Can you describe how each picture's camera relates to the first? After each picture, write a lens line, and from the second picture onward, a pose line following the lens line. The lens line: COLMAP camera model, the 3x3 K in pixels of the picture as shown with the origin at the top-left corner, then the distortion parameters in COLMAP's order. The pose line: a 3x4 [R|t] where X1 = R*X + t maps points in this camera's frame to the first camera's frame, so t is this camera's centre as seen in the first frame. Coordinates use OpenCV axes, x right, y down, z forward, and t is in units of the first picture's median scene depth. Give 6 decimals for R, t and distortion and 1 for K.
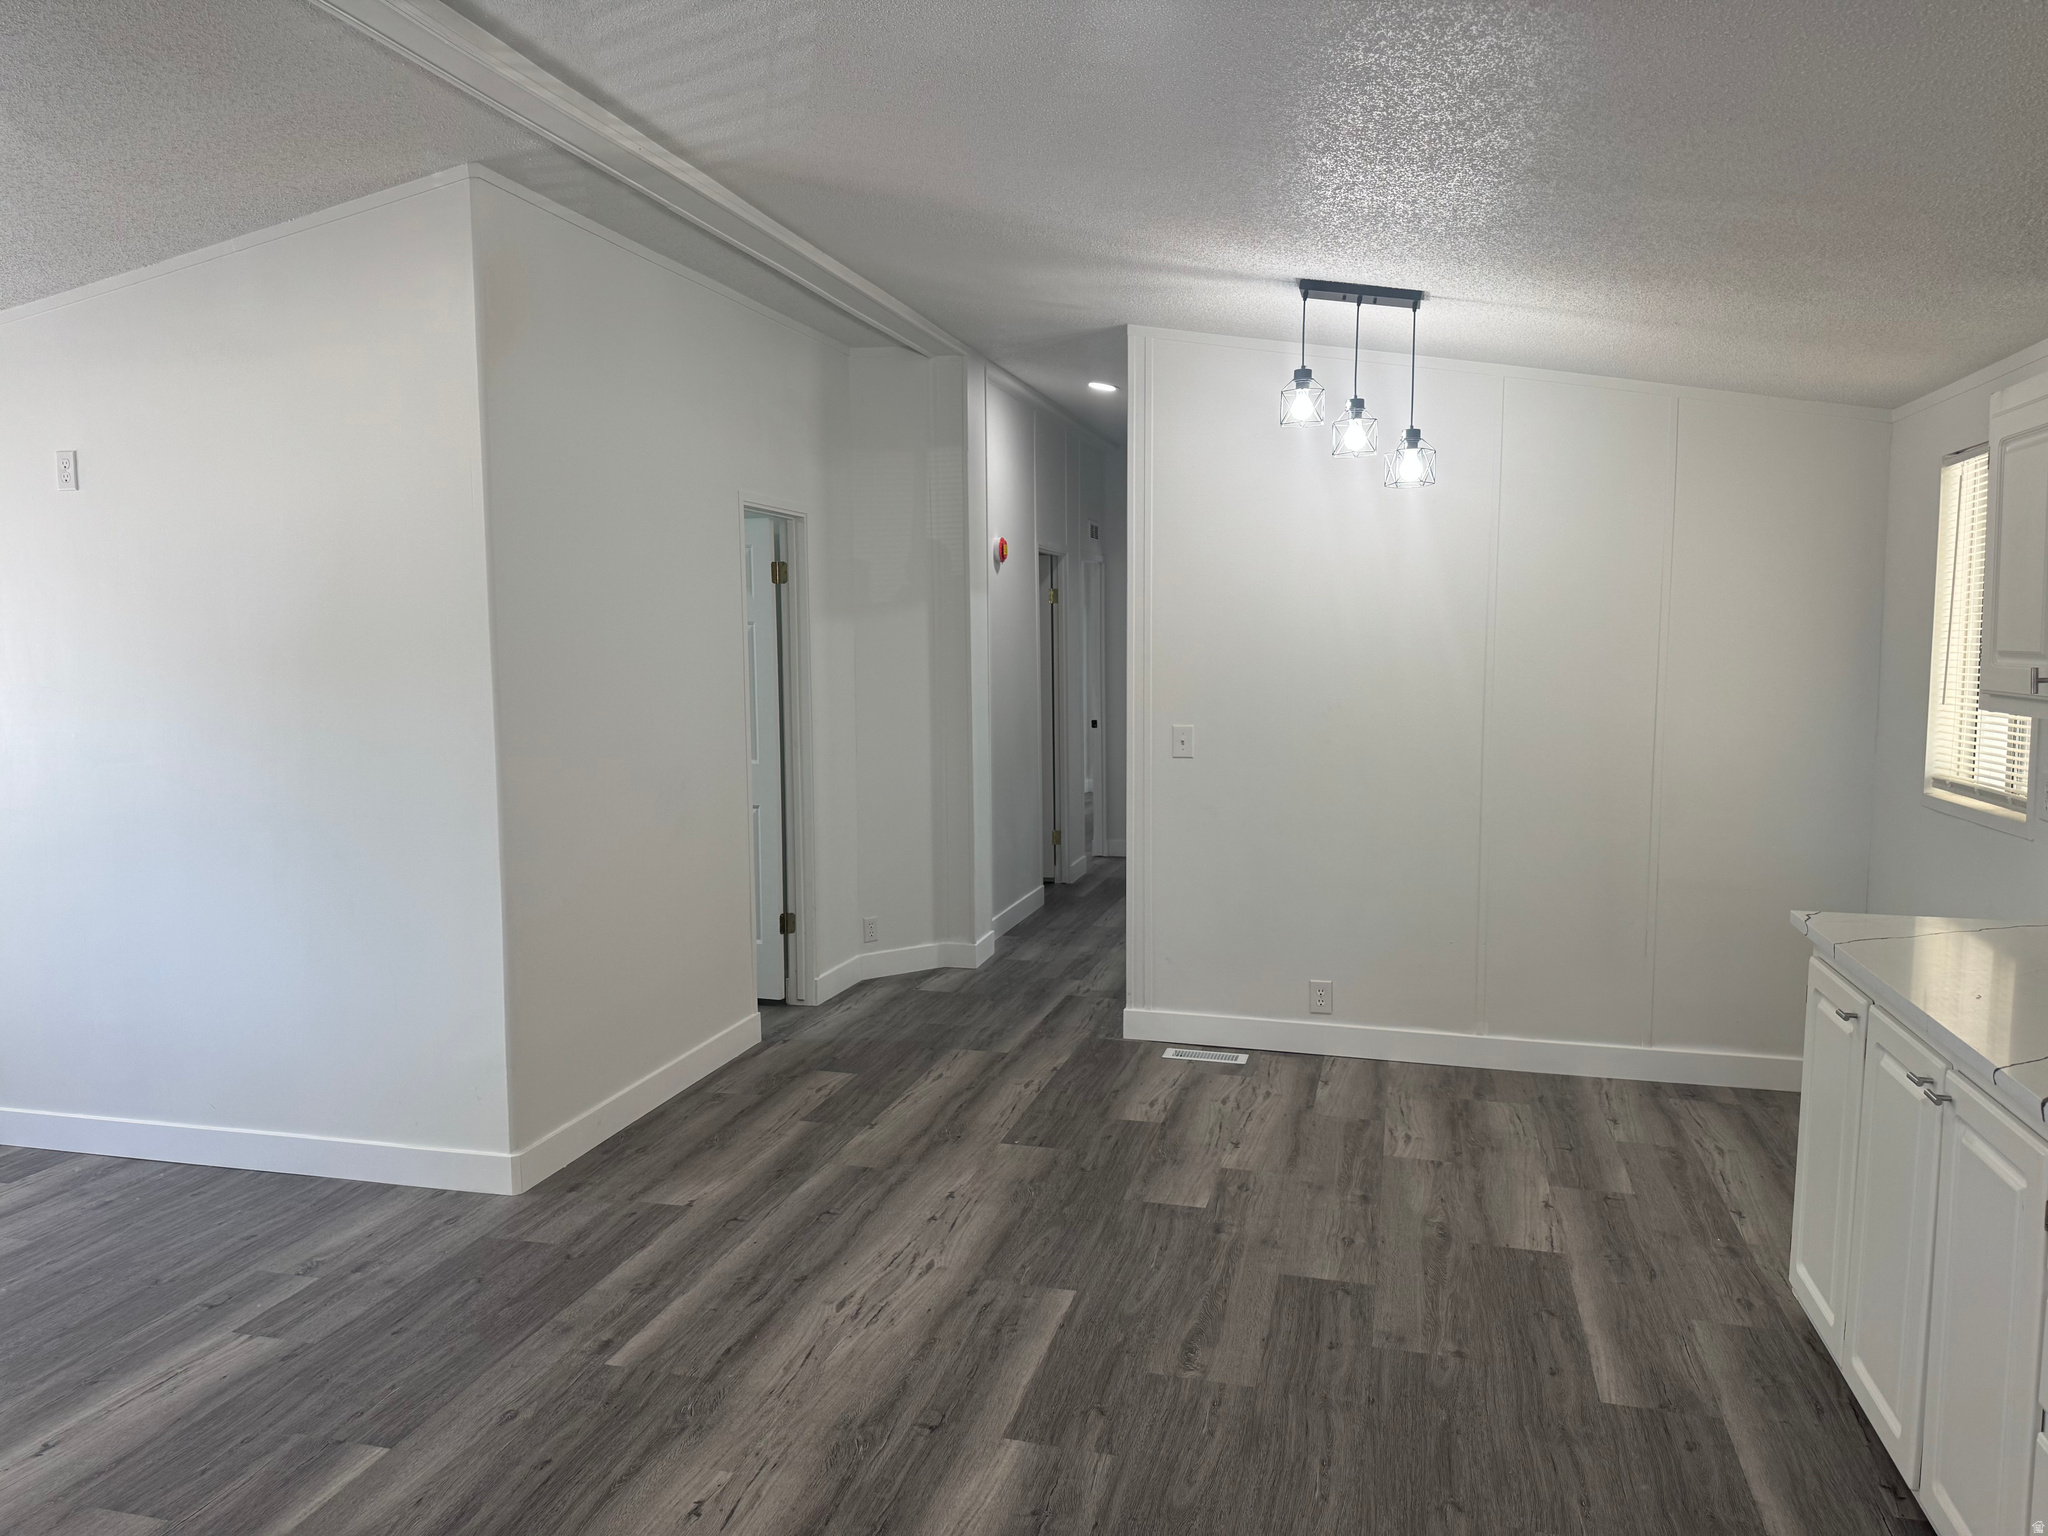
lens RADIAL K [[1468.3, 0, 1005.5], [0, 1468.3, 762.4], [0, 0, 1]] dist [0.152112, -0.198671]
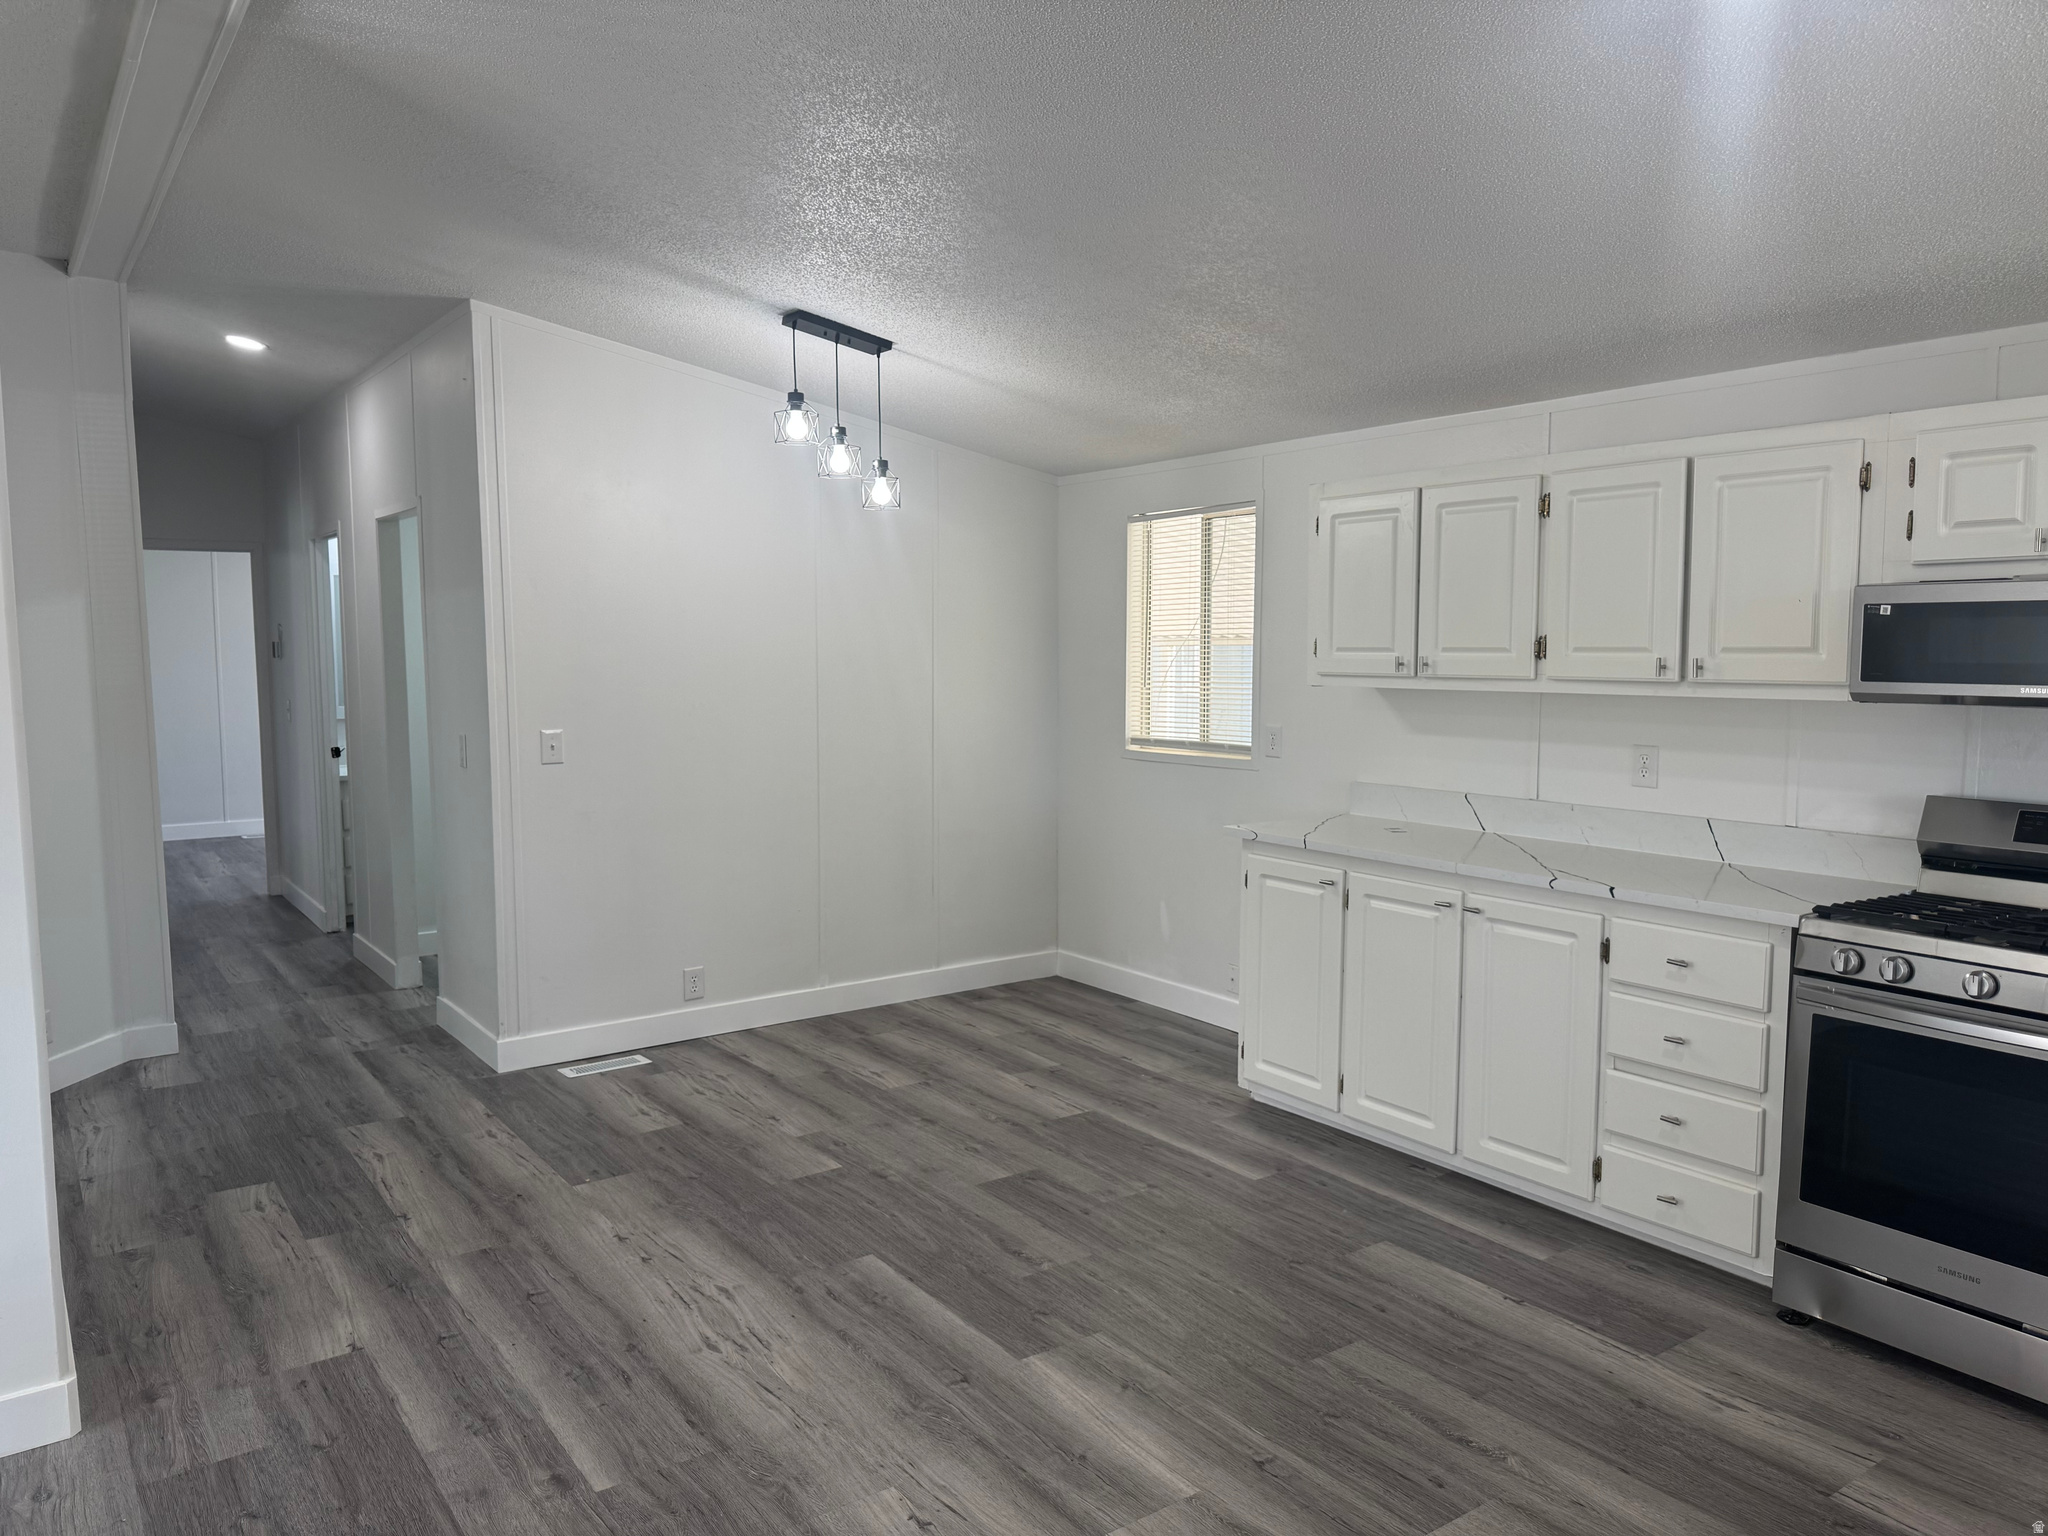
lens RADIAL K [[1458.9, 0, 1024.0], [0, 1458.9, 768.0], [0, 0, 1]] dist [0.101026, -0.126263]
pose [[0.628639, -0.067956, 0.774723, -0.545056], [0.070849, 0.997037, 0.029967, -0.010334], [-0.774463, 0.036050, 0.631591, 0.199772]]
